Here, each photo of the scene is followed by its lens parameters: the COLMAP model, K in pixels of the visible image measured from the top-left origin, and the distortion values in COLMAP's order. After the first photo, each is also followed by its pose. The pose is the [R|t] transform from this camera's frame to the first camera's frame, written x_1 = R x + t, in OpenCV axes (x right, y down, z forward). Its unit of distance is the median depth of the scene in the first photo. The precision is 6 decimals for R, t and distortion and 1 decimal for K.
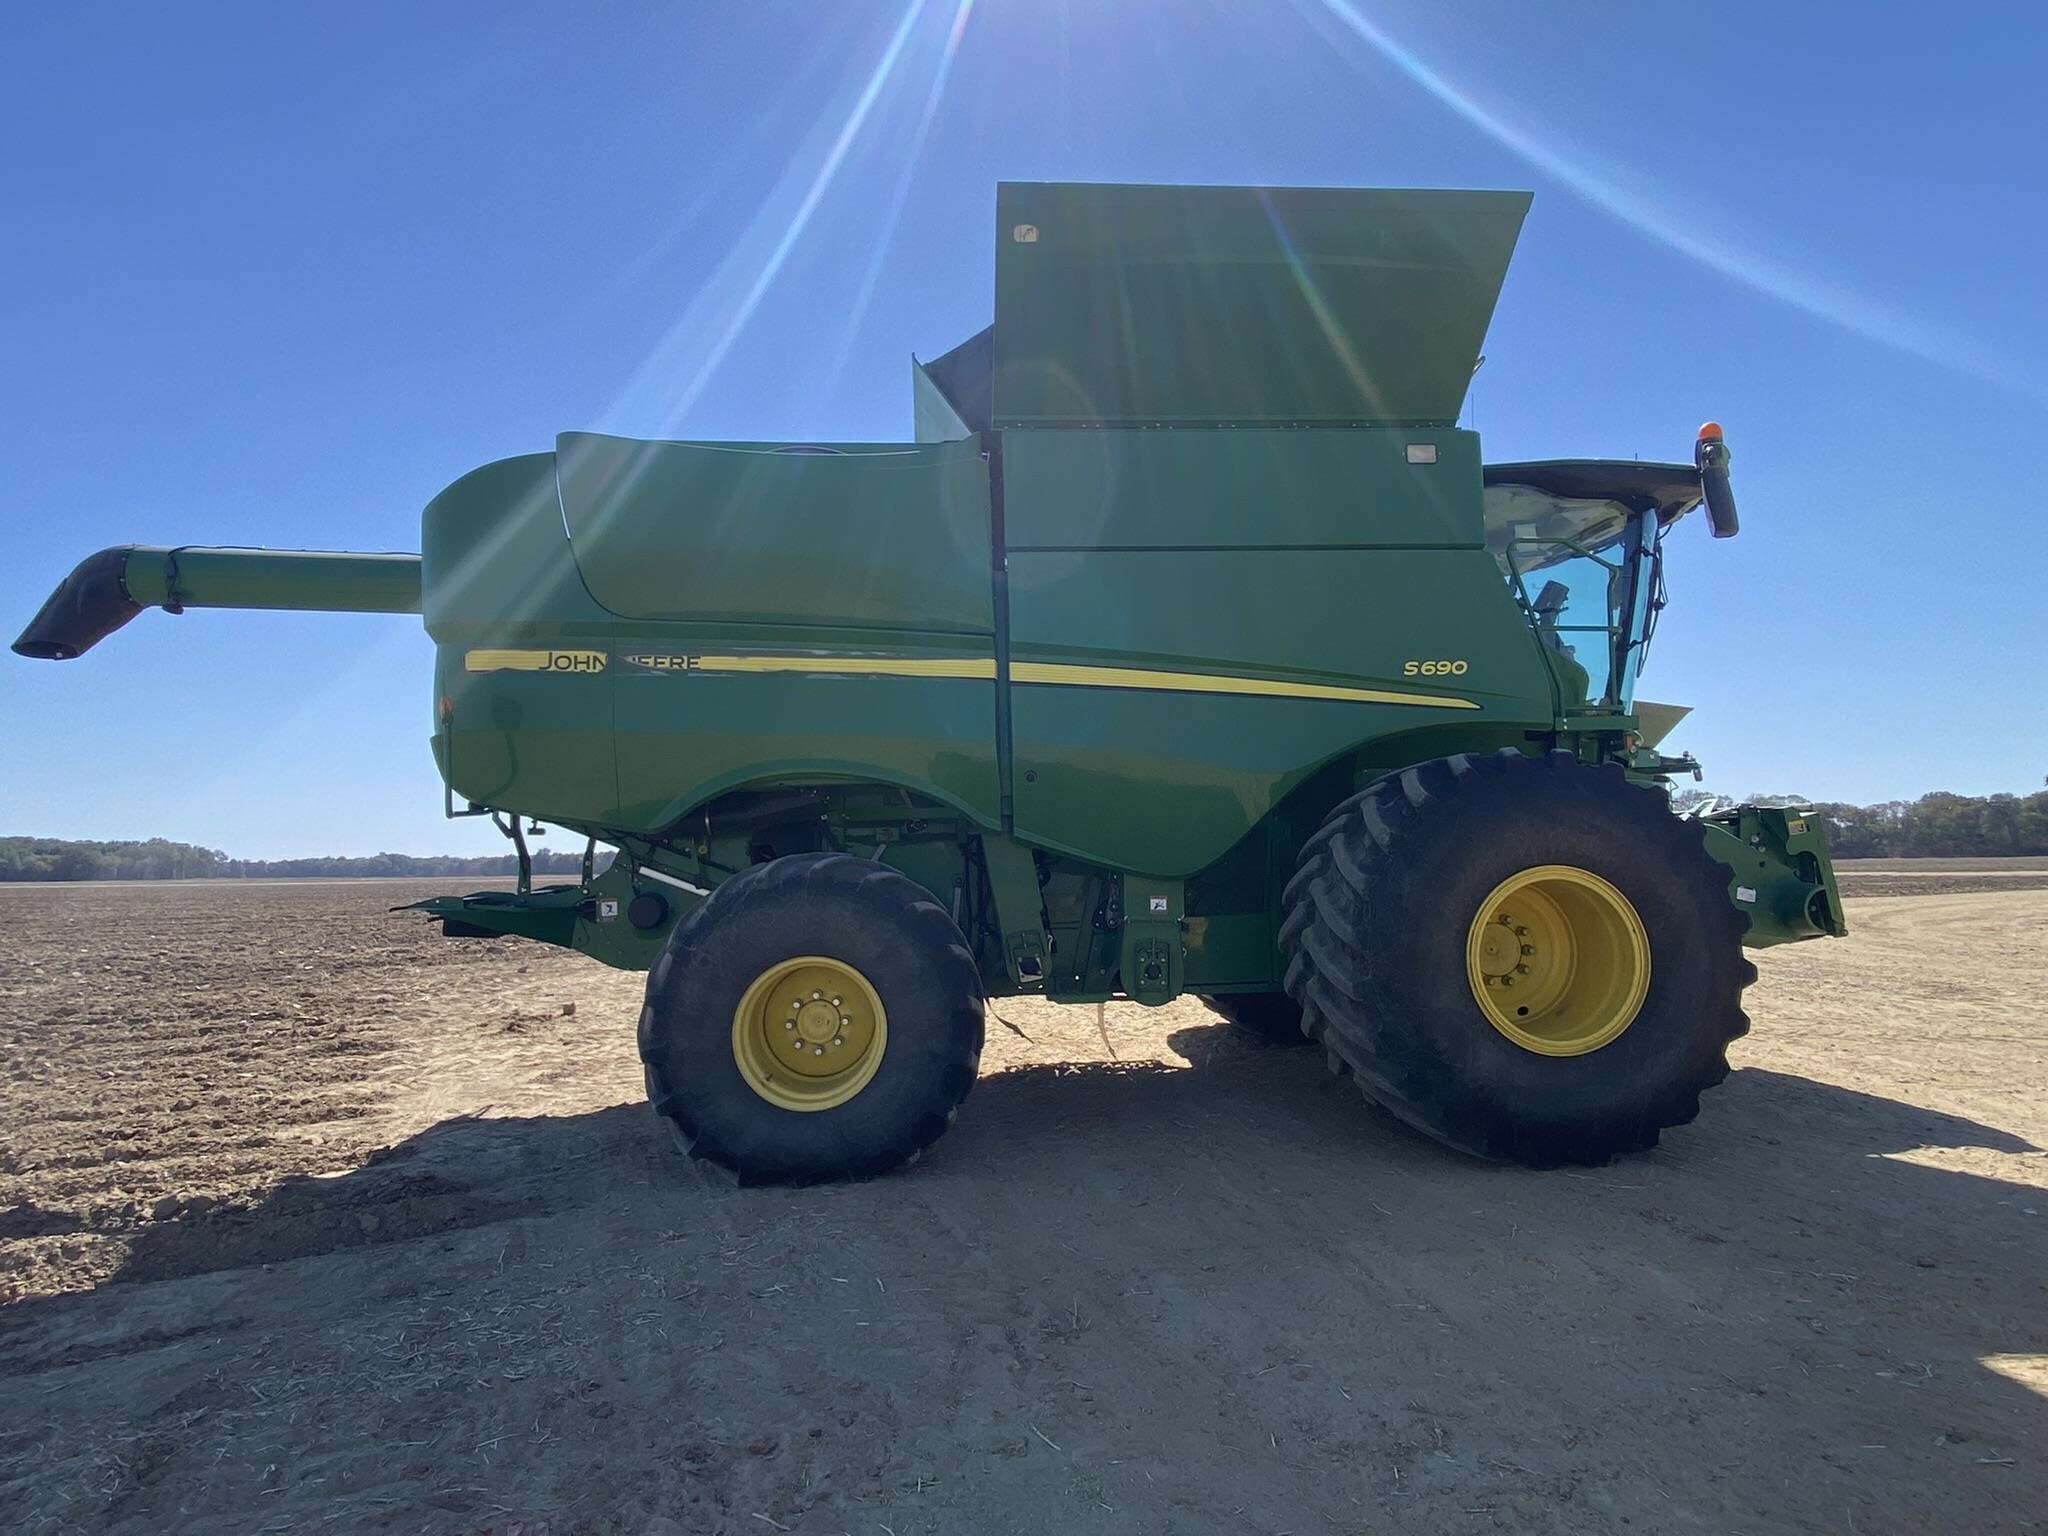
lens RADIAL K [[828.8, 0, 992.0], [0, 828.8, 771.9], [0, 0, 1]] dist [0.012613, -0.016327]
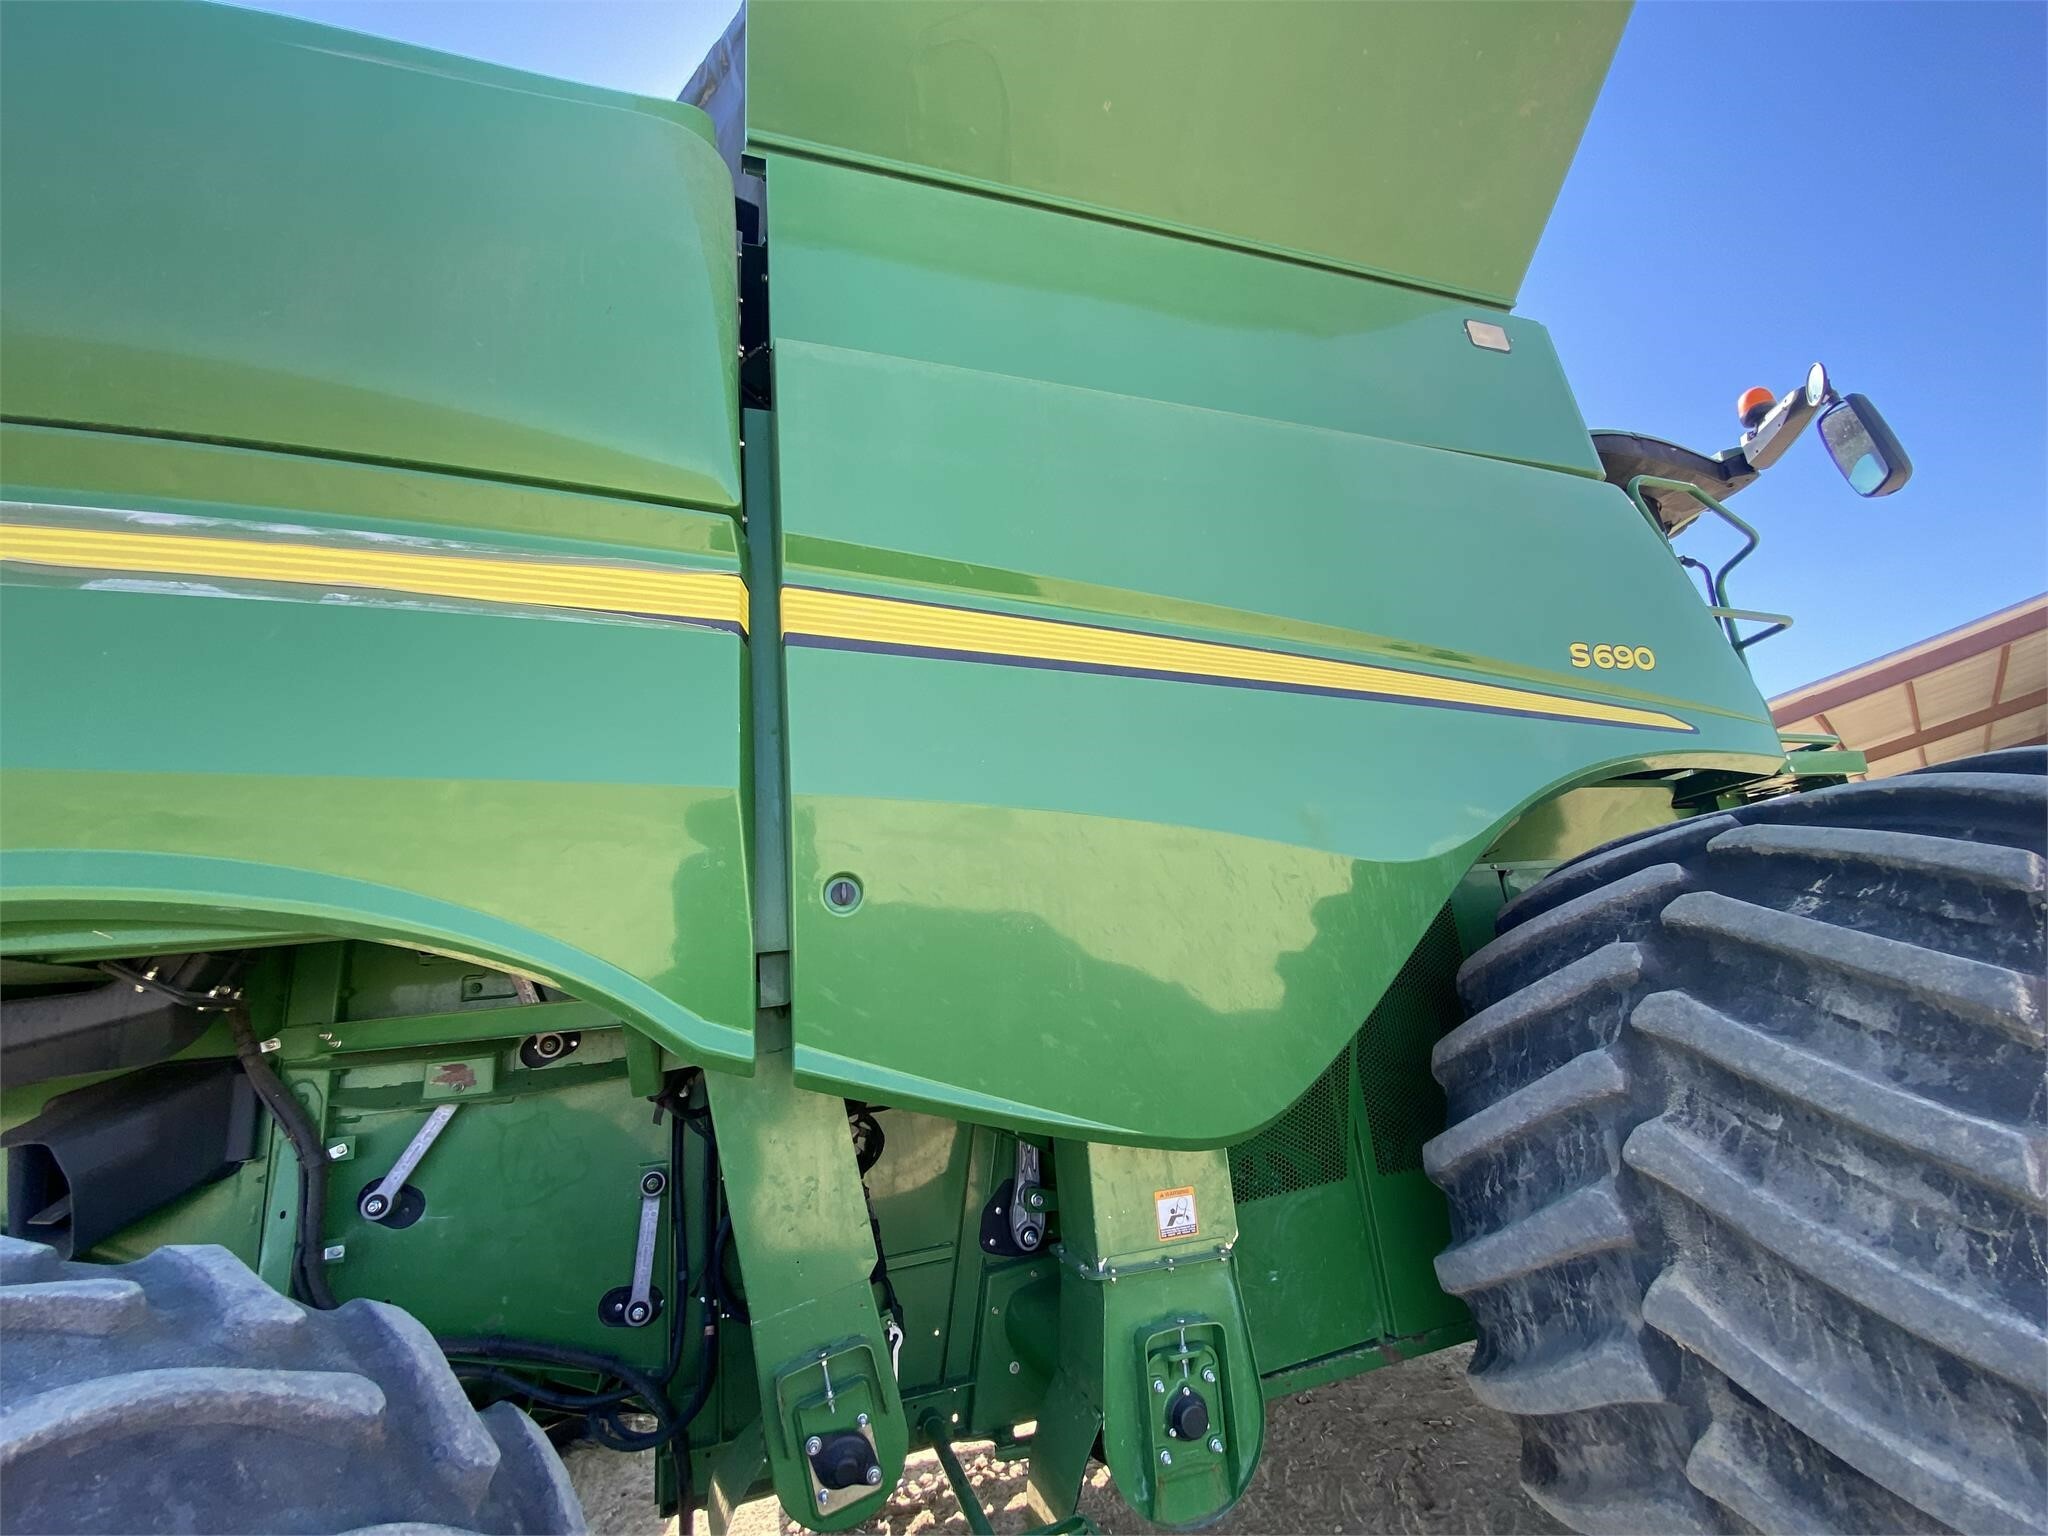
lens RADIAL K [[828.8, 0, 1018.5], [0, 828.8, 771.9], [0, 0, 1]] dist [0.012613, -0.016327]
pose [[0.958394, 0.002258, 0.285439, 0.016376], [0.056214, 0.978893, -0.196490, 0.030085], [-0.279858, 0.204361, 0.938038, 0.618106]]
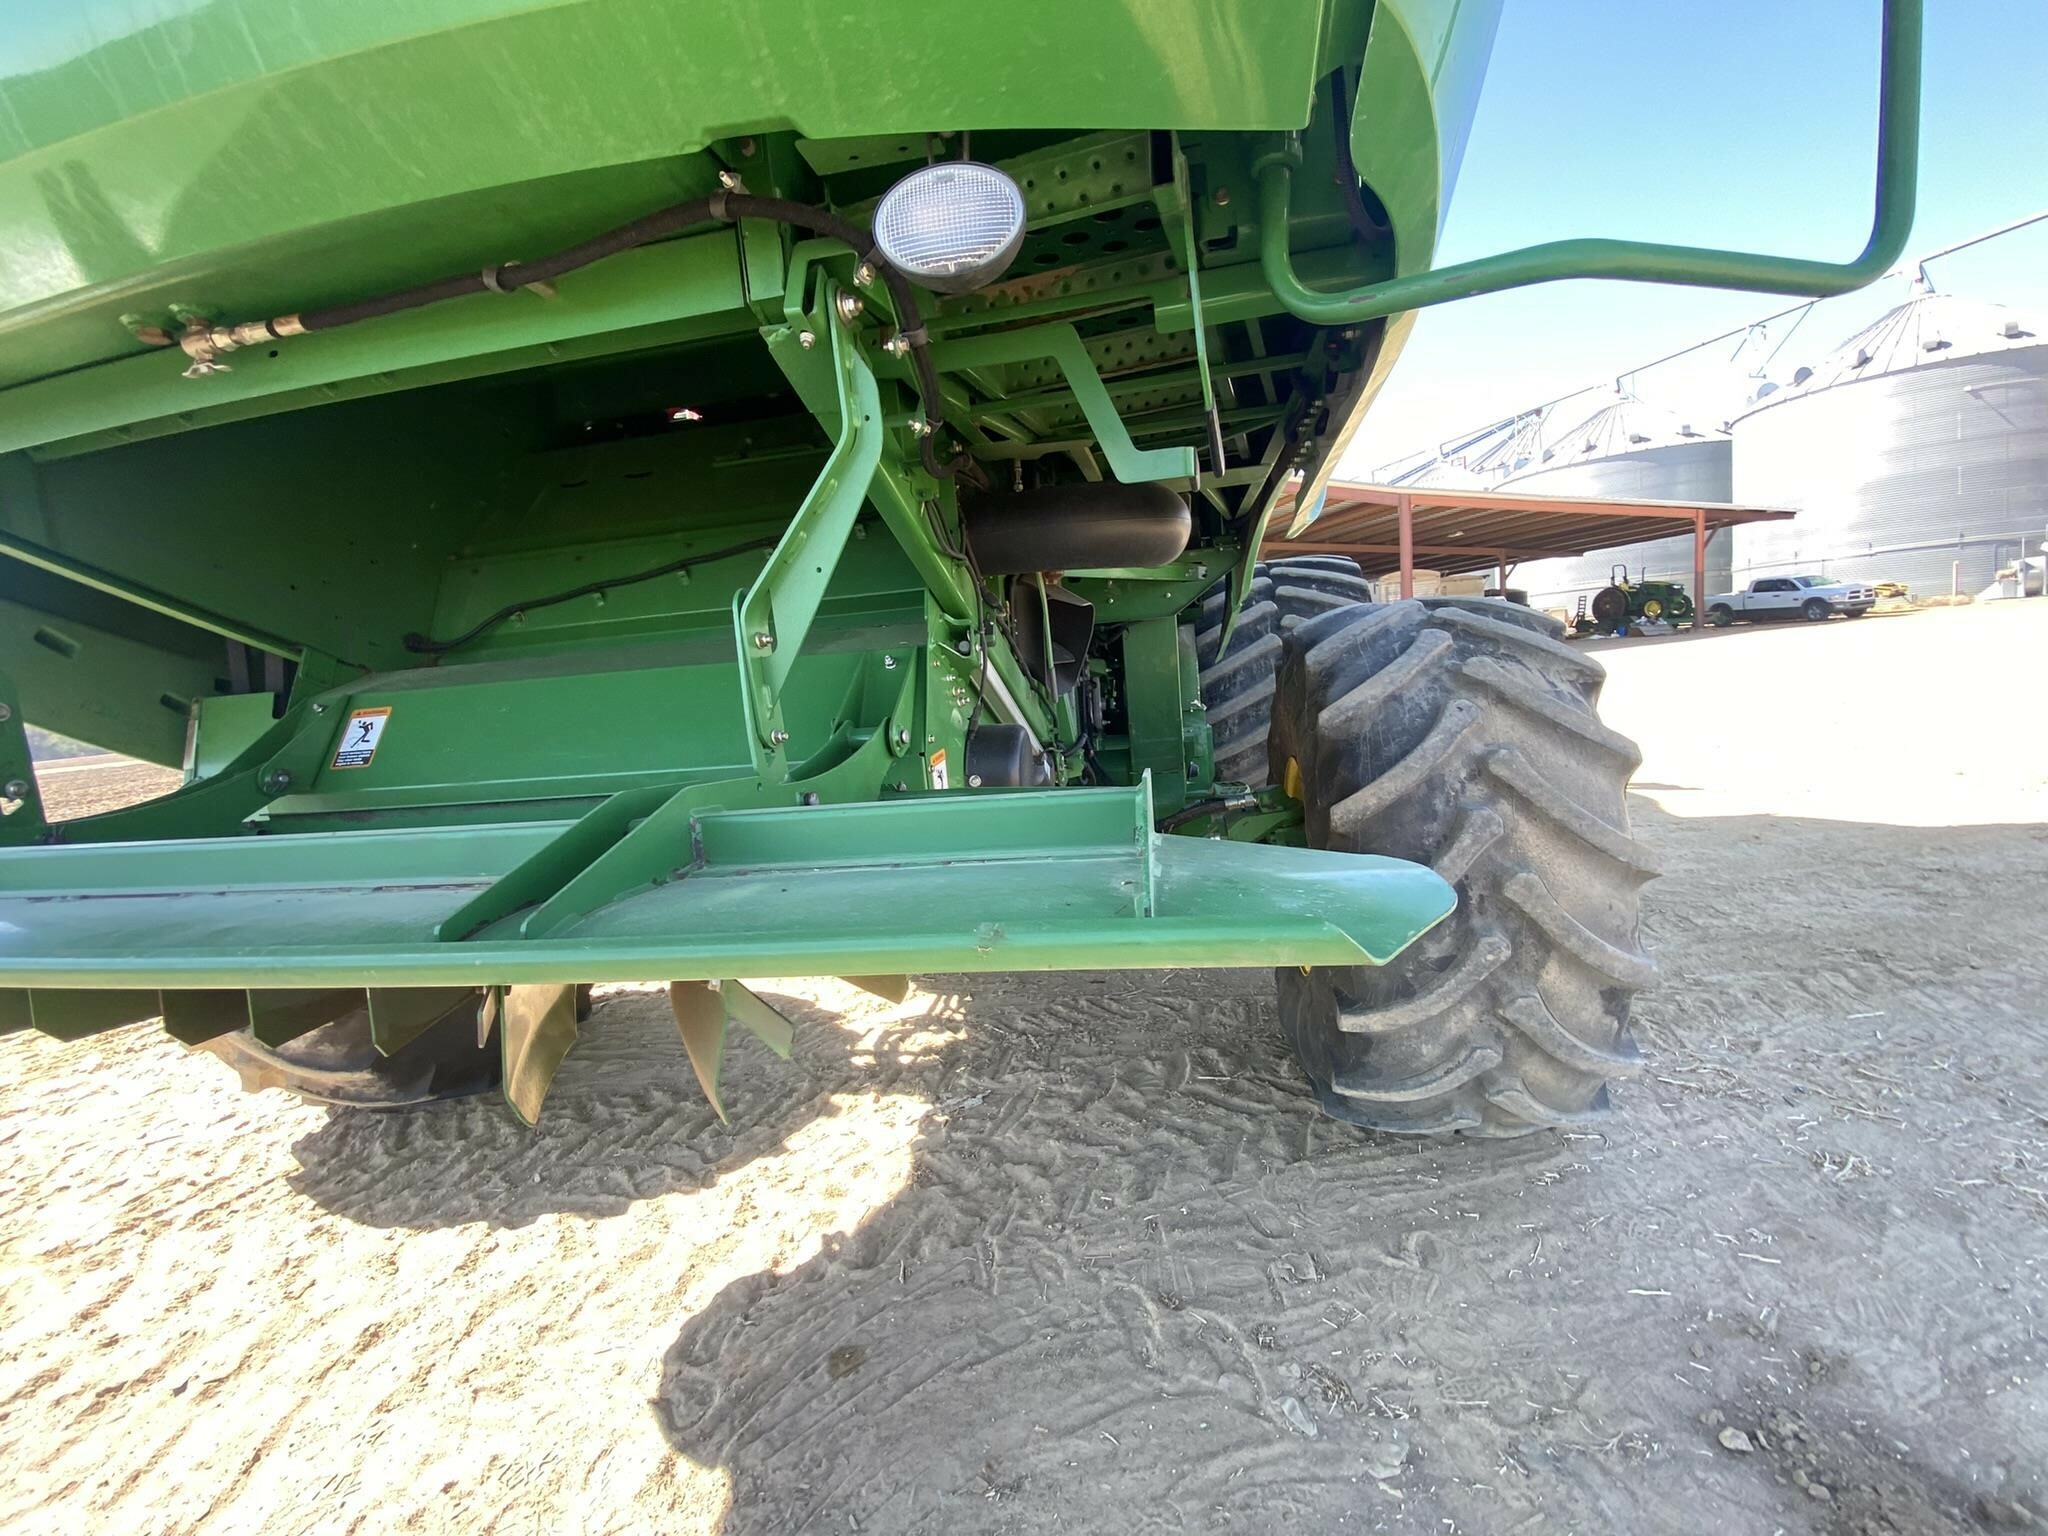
lens RADIAL K [[828.8, 0, 1002.0], [0, 828.8, 793.4], [0, 0, 1]] dist [0.012613, -0.016327]
pose [[0.213695, -0.151504, 0.965081, -0.810477], [0.015541, 0.988303, 0.151708, 0.130982], [-0.976777, -0.017421, 0.213550, 1.031791]]
